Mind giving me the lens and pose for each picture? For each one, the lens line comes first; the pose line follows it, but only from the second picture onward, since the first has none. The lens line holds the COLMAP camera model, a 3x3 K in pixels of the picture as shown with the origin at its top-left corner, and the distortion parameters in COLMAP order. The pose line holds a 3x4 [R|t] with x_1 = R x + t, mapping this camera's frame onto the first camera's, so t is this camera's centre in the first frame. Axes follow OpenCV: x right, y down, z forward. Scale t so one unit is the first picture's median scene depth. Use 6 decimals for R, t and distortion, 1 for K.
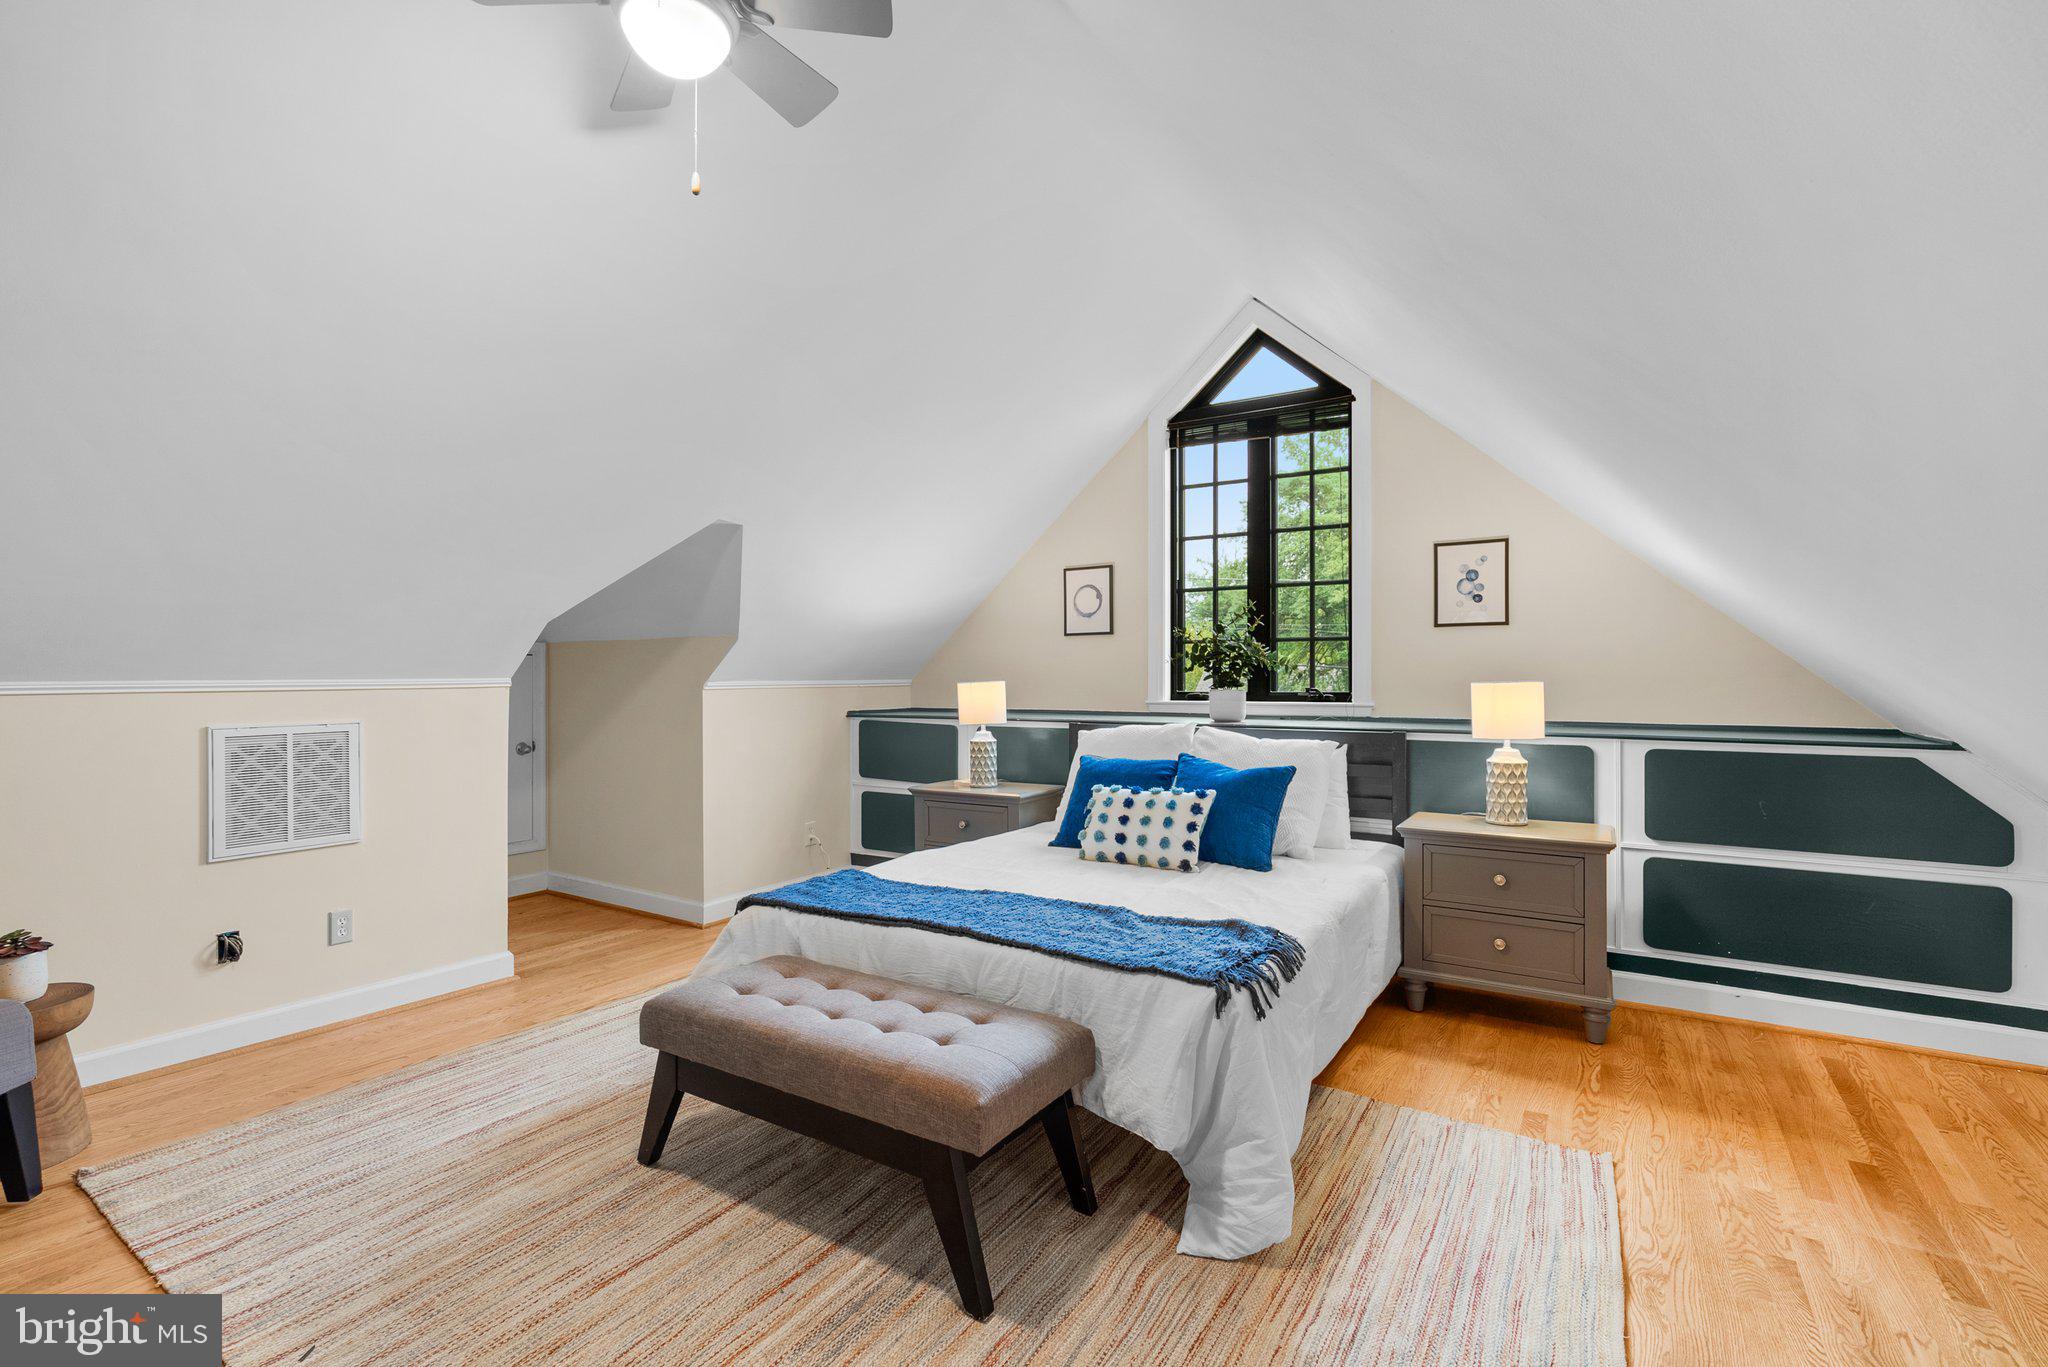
lens RADIAL K [[938.9, 0, 1035.7], [0, 938.9, 677.4], [0, 0, 1]] dist [-0.005687, 0.002225]
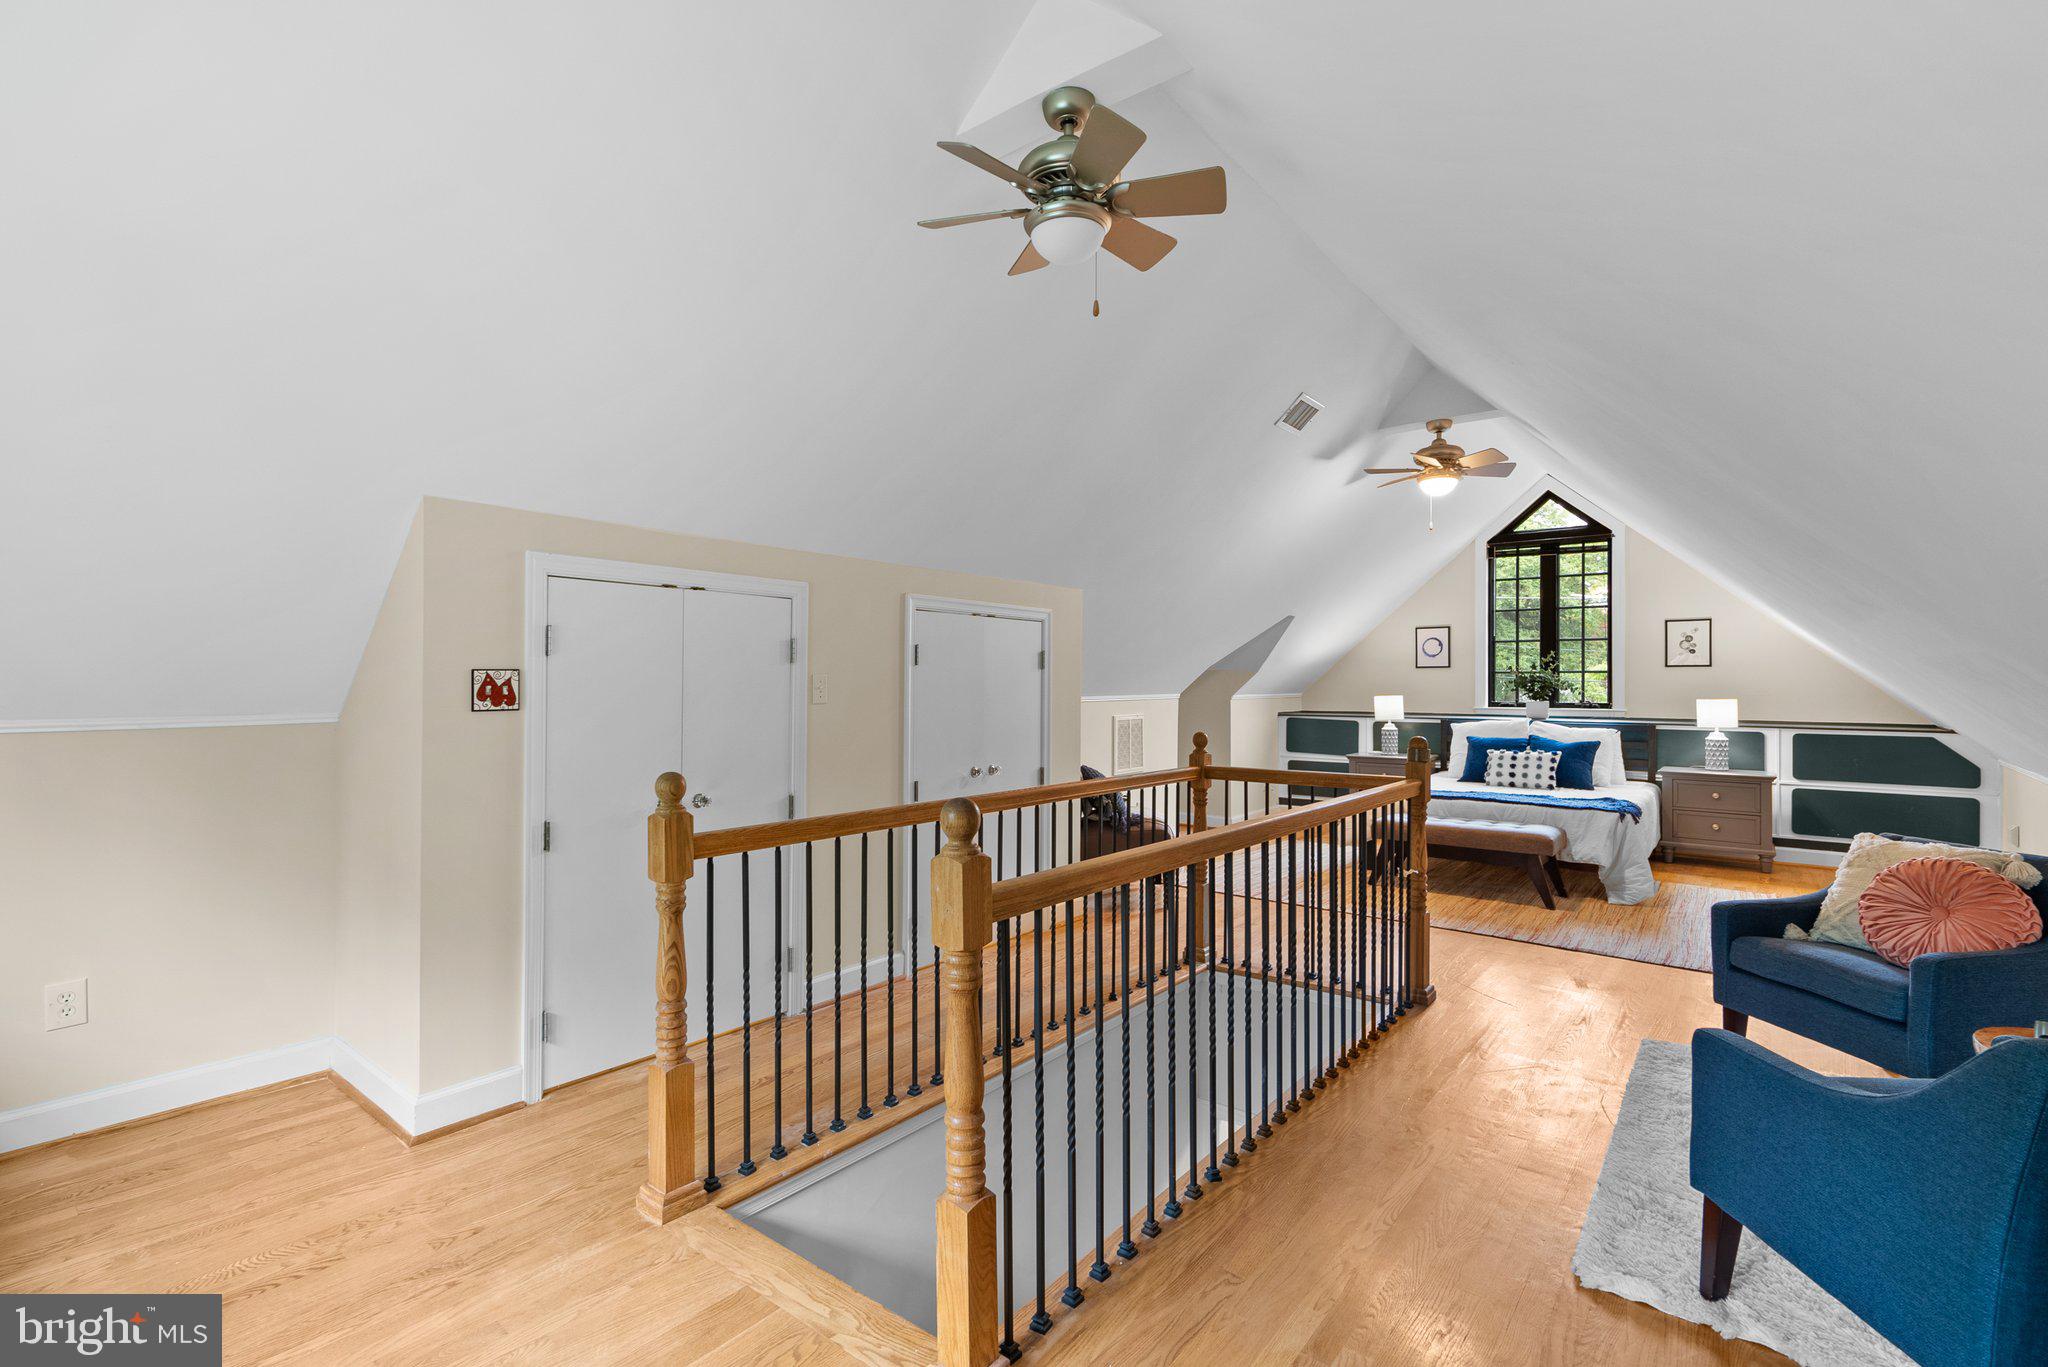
lens RADIAL K [[938.9, 0, 1022.4], [0, 938.9, 675.5], [0, 0, 1]] dist [-0.005687, 0.002225]
pose [[0.992779, 0.003819, -0.119895, -0.703751], [-0.004727, 0.999962, -0.007289, -0.023246], [0.119863, 0.007803, 0.992760, -1.119717]]
